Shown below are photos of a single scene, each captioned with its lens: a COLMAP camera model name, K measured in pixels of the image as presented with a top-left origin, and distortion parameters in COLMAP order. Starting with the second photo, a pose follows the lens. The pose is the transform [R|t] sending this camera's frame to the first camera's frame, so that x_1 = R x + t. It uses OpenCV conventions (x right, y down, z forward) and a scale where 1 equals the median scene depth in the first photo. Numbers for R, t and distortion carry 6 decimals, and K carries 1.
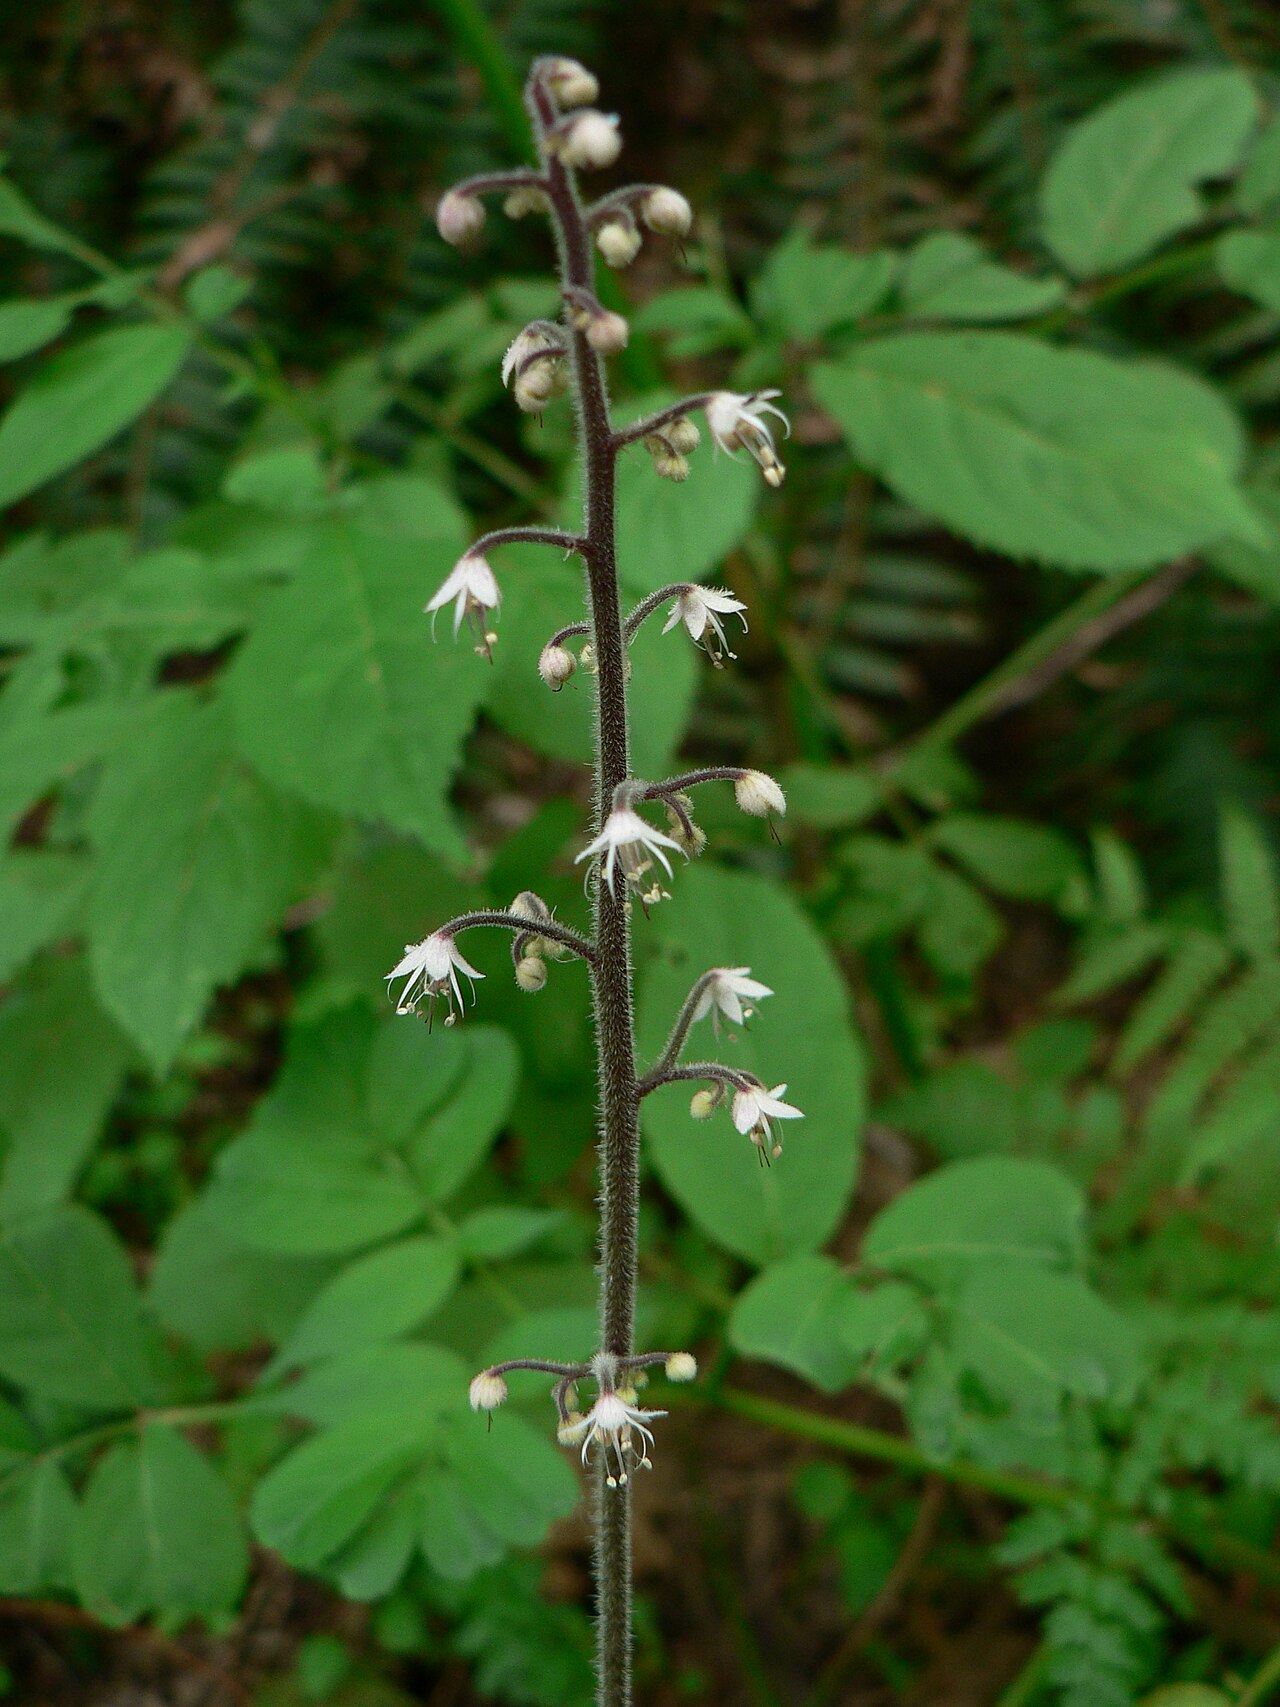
lens RADIAL K [[1993.0, 0, 640.0], [0, 1993.0, 853.5], [0, 0, 1]] dist [-0.210107, -0.001159]
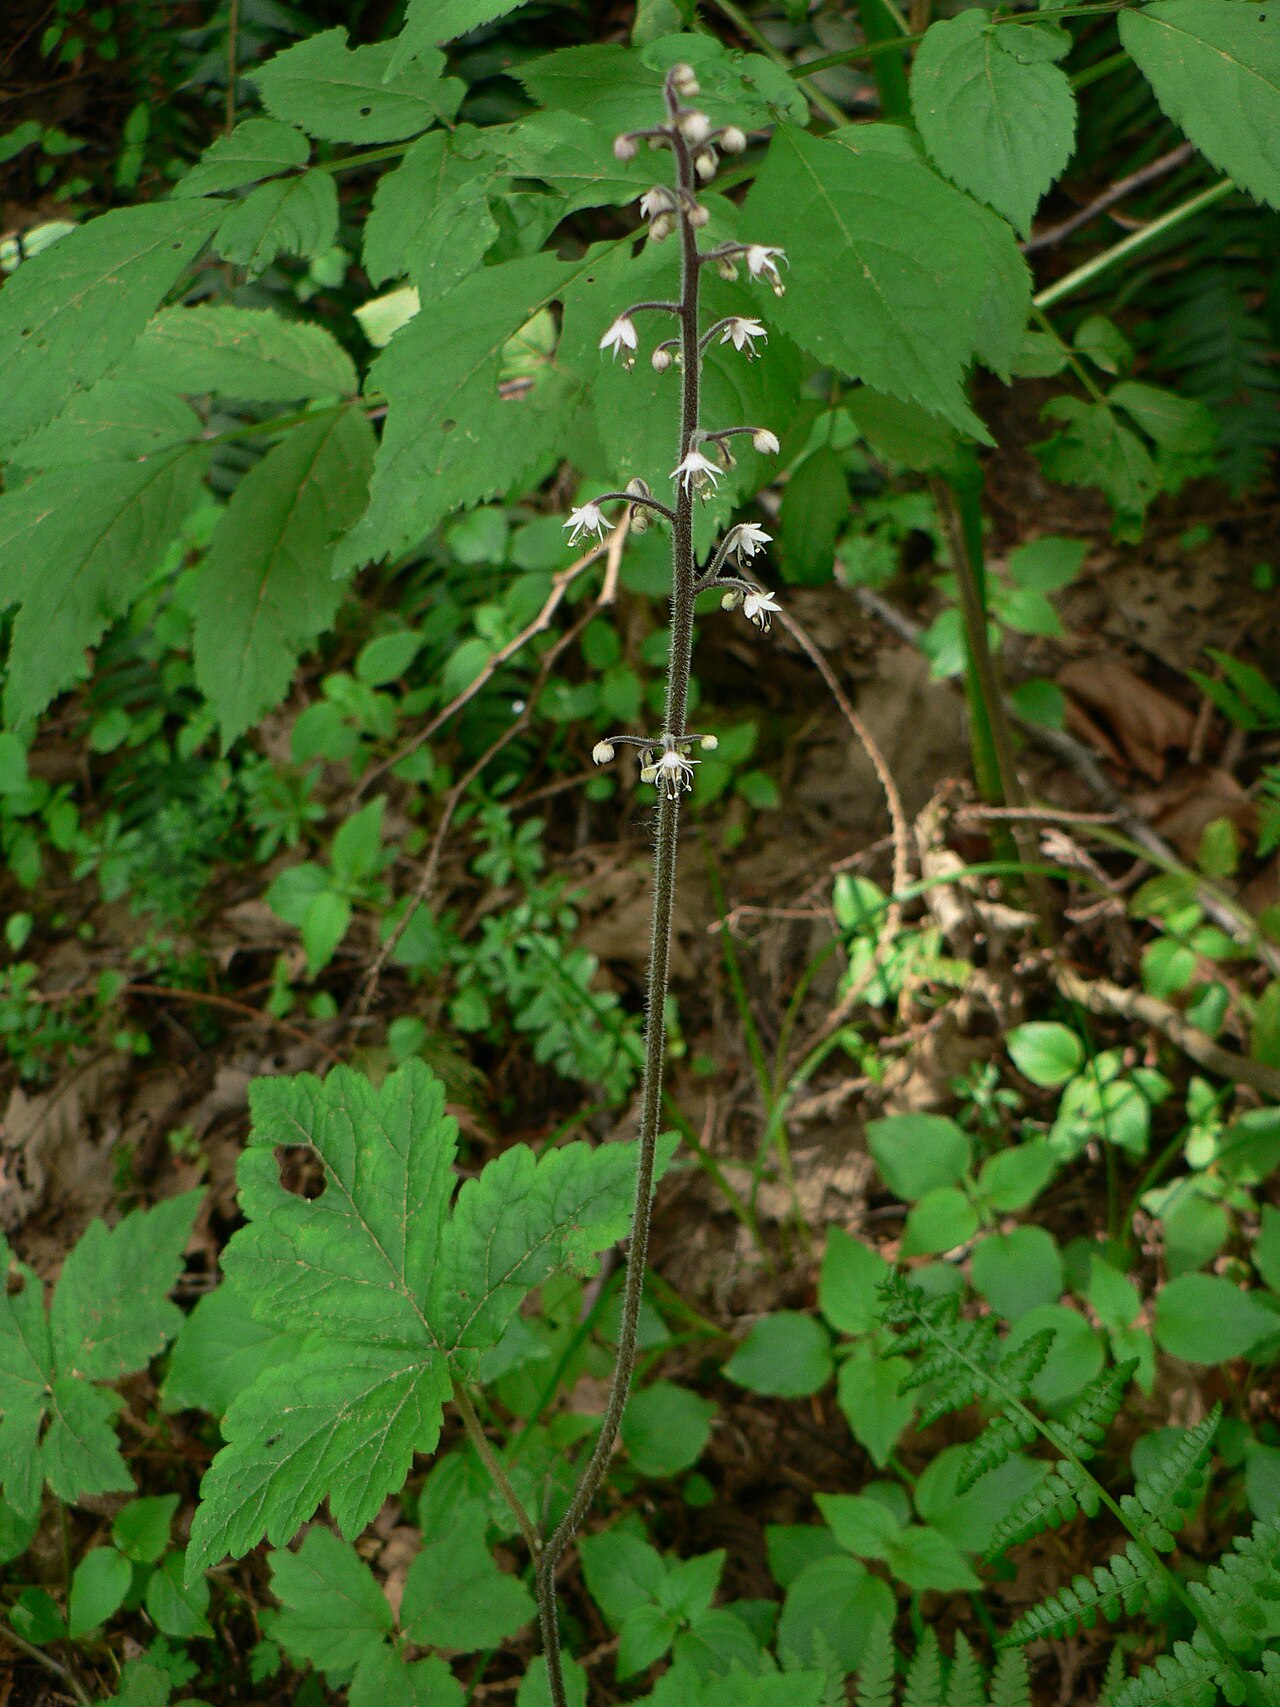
lens RADIAL K [[1993.0, 0, 640.0], [0, 1993.0, 853.5], [0, 0, 1]] dist [-0.210107, -0.001159]
pose [[0.998479, 0.052585, -0.016592, -0.008117], [-0.046428, 0.964091, 0.261482, -0.134241], [0.029746, -0.260314, 0.965066, -0.899753]]
